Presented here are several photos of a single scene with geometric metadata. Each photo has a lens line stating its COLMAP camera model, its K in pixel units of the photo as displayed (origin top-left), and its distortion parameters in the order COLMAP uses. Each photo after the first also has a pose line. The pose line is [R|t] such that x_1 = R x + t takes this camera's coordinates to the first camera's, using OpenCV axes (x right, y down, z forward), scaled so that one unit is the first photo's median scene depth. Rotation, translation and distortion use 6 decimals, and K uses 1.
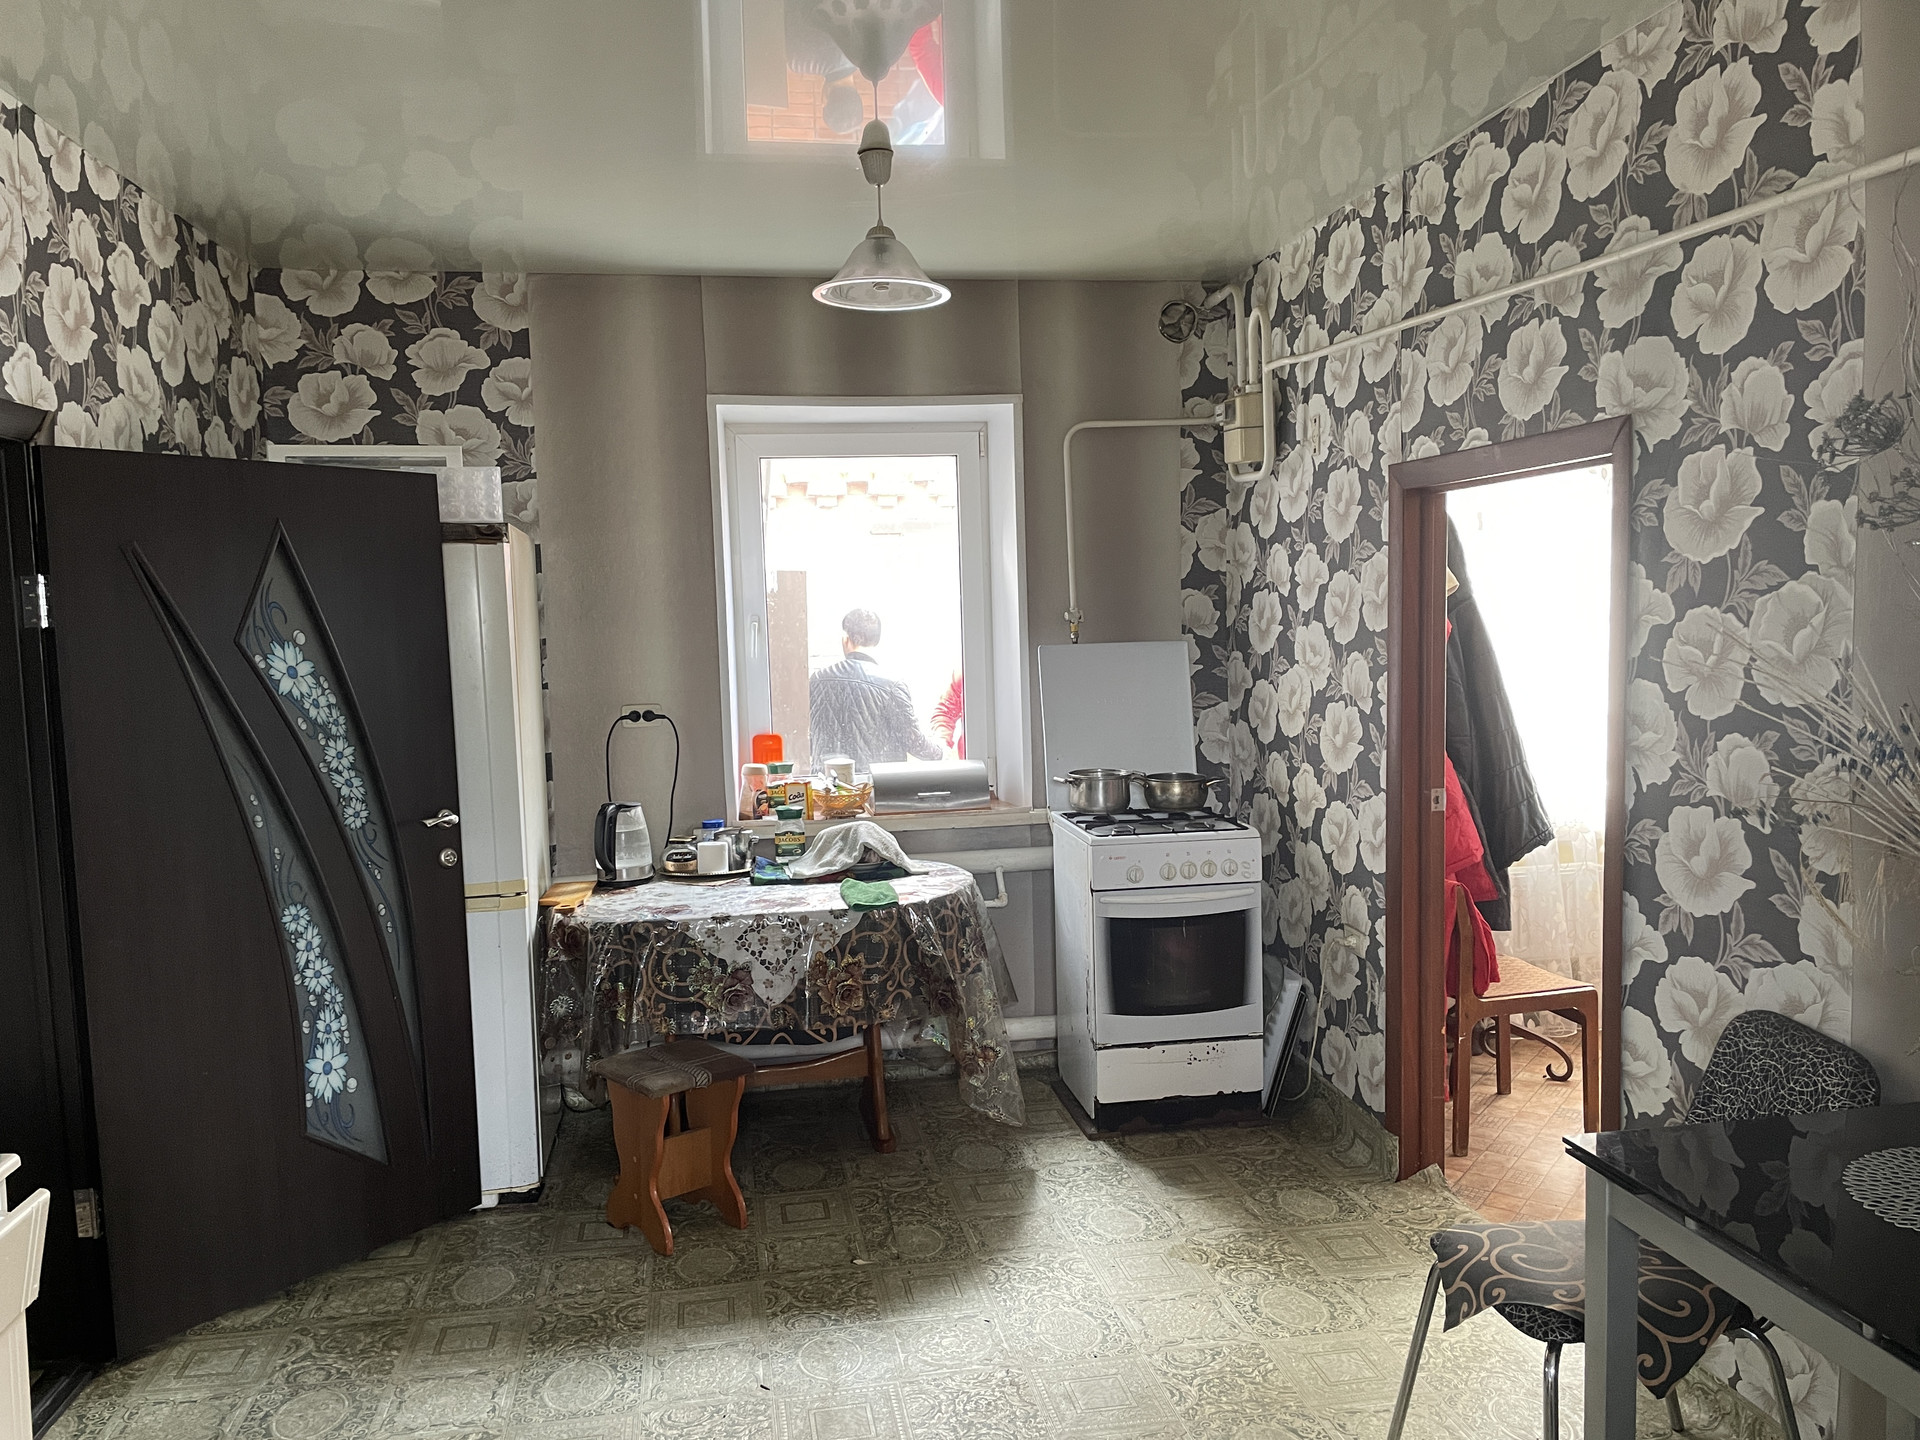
lens RADIAL K [[1446.5, 0, 946.7], [0, 1446.5, 722.3], [0, 0, 1]] dist [0.081214, -0.089548]
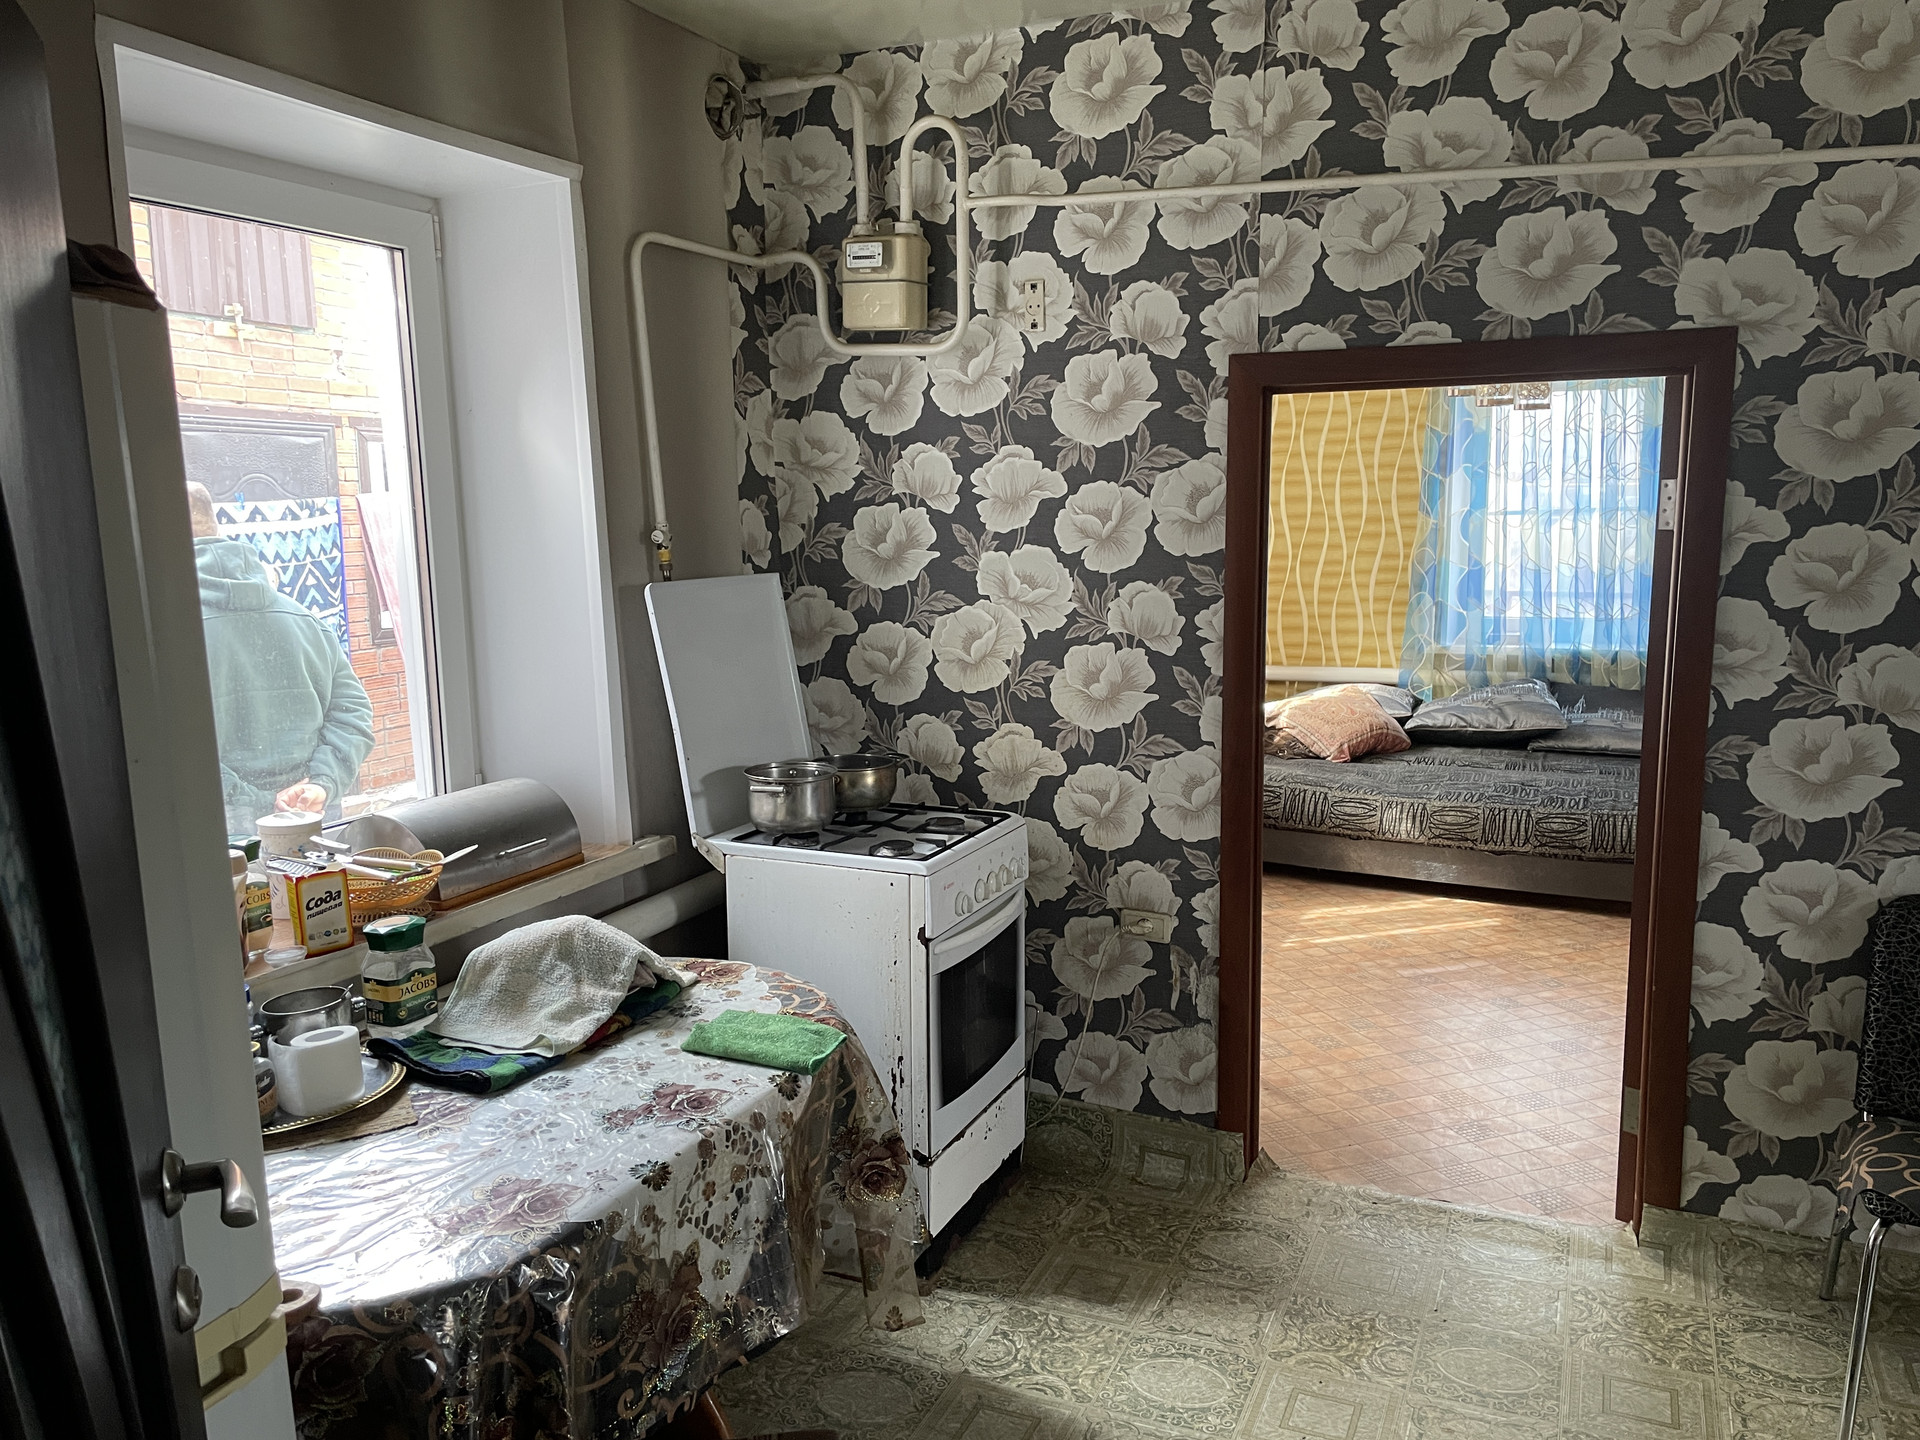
lens RADIAL K [[1446.5, 0, 957.8], [0, 1446.5, 727.9], [0, 0, 1]] dist [0.081214, -0.089548]
pose [[0.540991, -0.108006, 0.834064, -0.470782], [0.063664, 0.994133, 0.087440, -0.044413], [-0.838615, 0.005796, 0.544694, 0.641156]]
